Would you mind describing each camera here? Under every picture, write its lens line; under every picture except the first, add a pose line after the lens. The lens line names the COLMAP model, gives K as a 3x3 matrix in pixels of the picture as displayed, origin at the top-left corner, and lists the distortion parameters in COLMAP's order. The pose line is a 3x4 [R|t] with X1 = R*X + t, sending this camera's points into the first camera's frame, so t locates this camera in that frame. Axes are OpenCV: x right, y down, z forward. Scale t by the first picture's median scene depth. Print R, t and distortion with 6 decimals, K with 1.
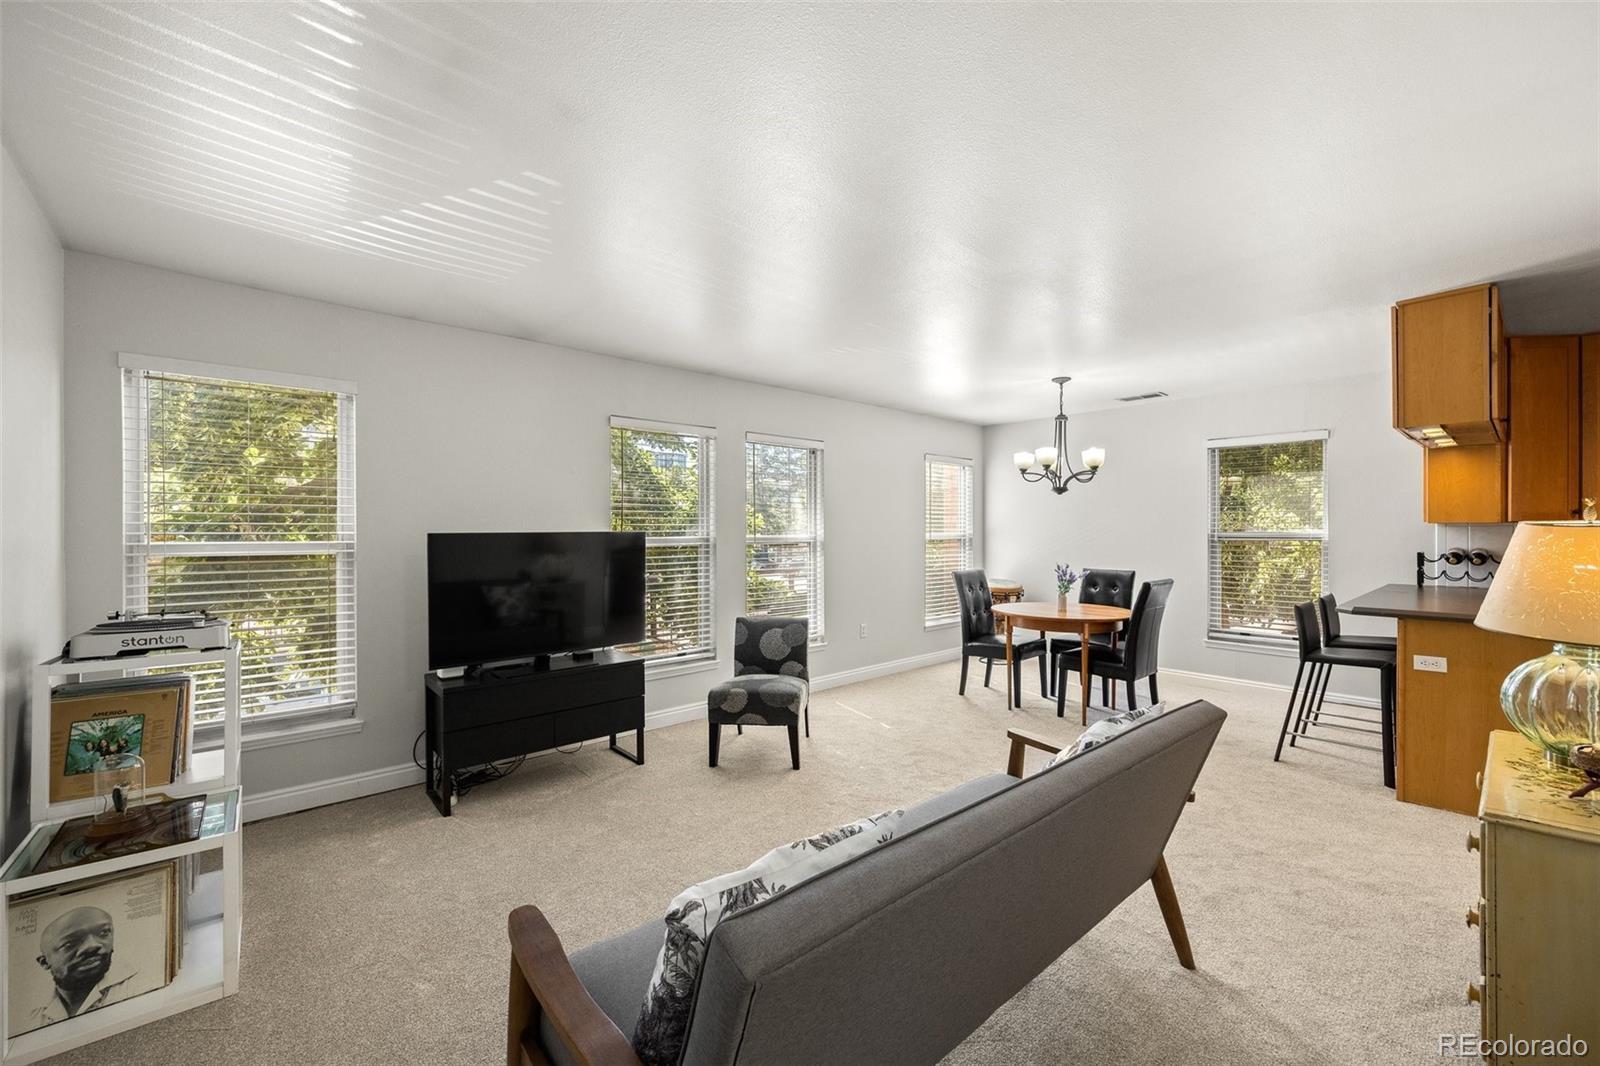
lens RADIAL K [[639.9, 0, 806.6], [0, 639.9, 533.5], [0, 0, 1]] dist [0.008426, 0.000358]
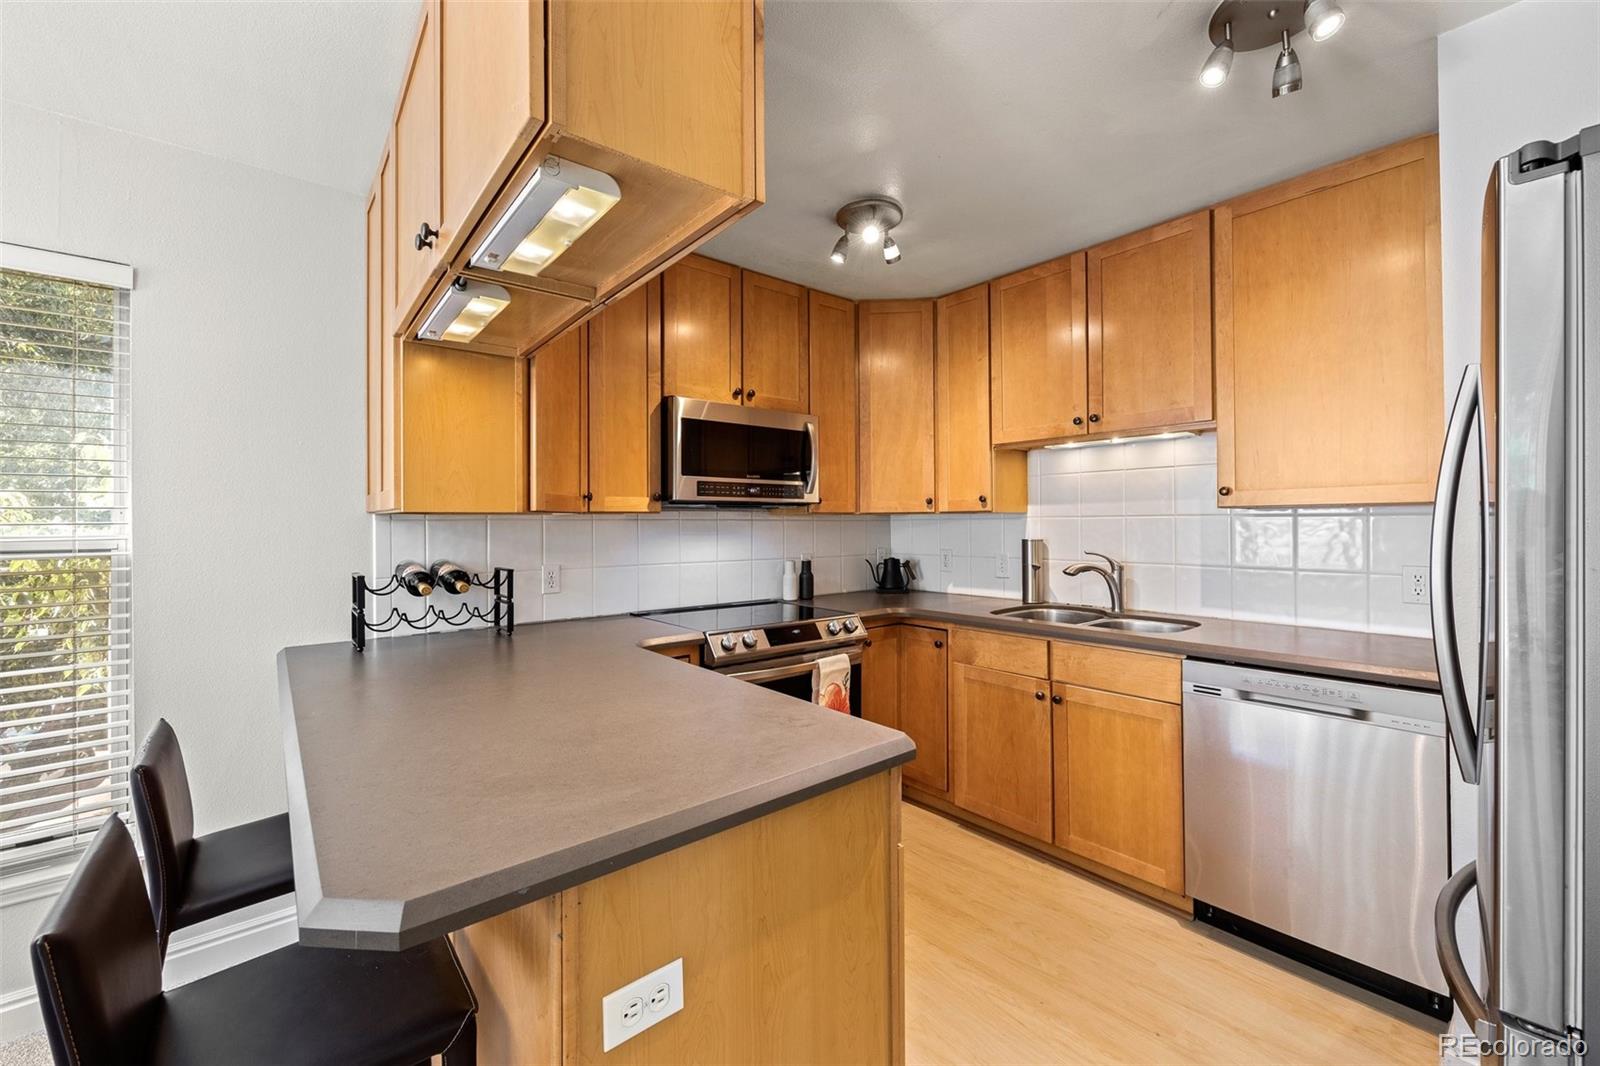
lens RADIAL K [[639.9, 0, 814.2], [0, 639.9, 524.1], [0, 0, 1]] dist [0.008426, 0.000358]
pose [[0.031999, 0.004758, 0.999477, 0.443301], [0.010563, 0.999931, -0.005099, -0.001879], [-0.999432, 0.010721, 0.031947, 0.589087]]
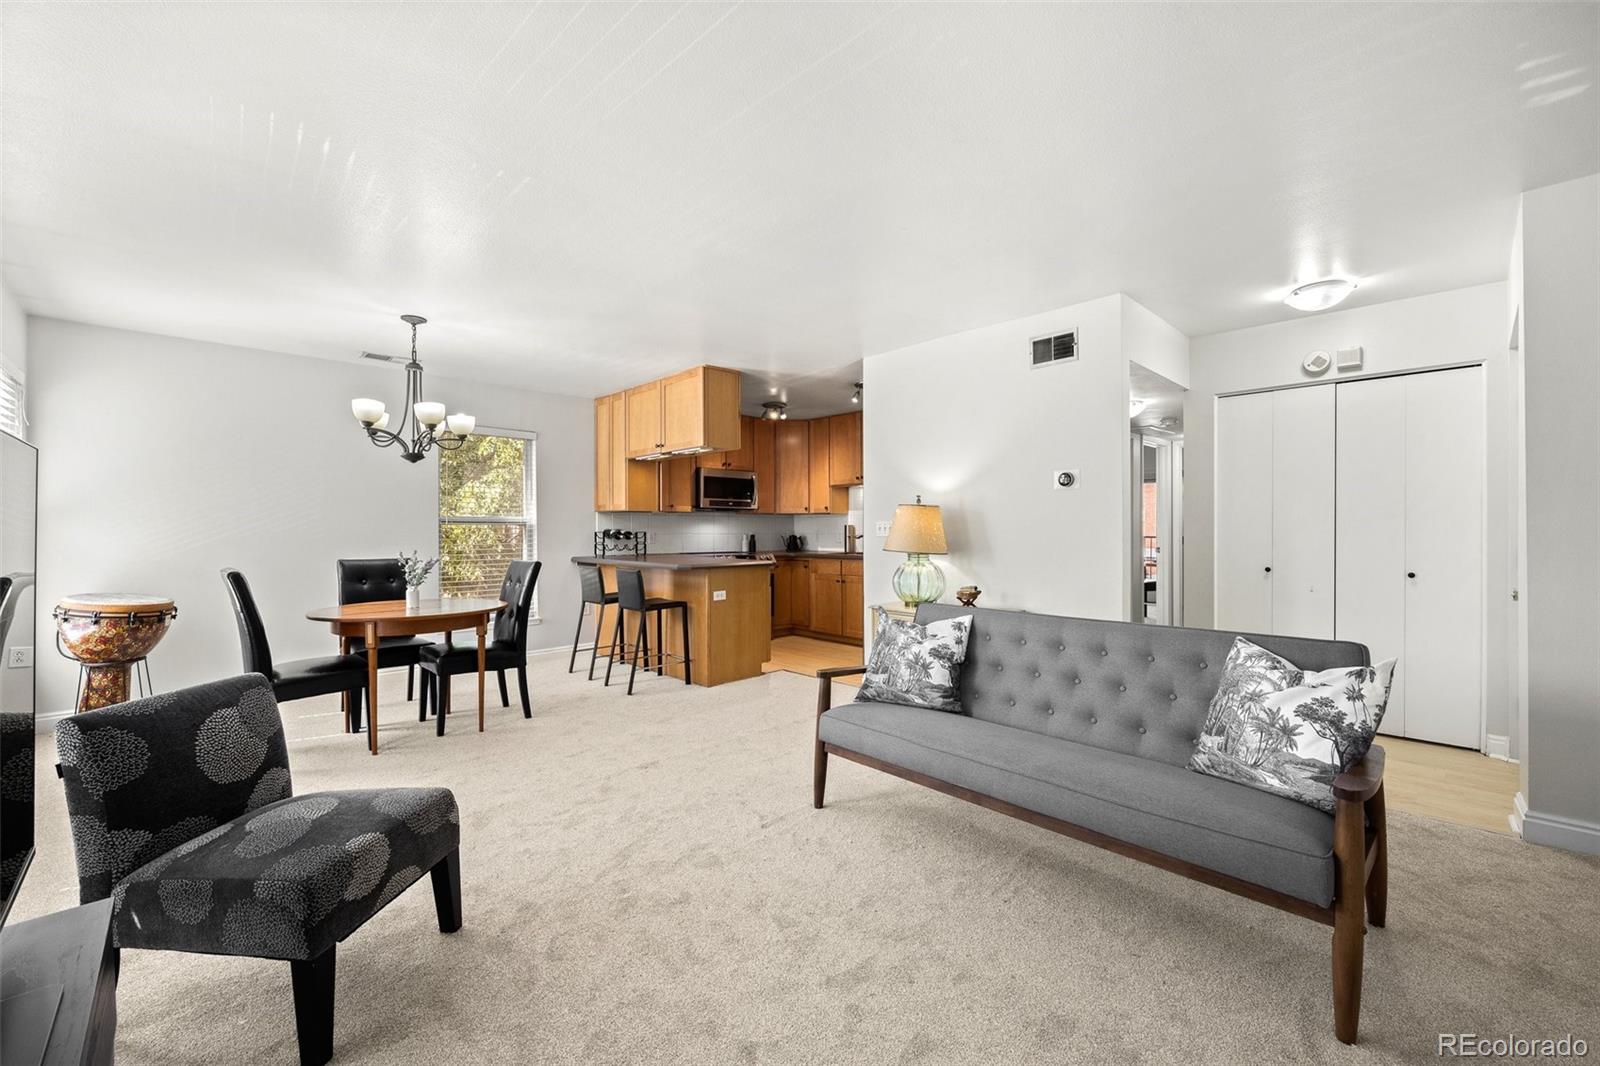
lens RADIAL K [[639.9, 0, 811.9], [0, 639.9, 530.8], [0, 0, 1]] dist [0.008426, 0.000358]
pose [[-0.033966, 0.001304, 0.999422, -0.416068], [0.005083, 0.999986, -0.001132, 0.027006], [-0.999410, 0.005042, -0.033972, 0.529370]]
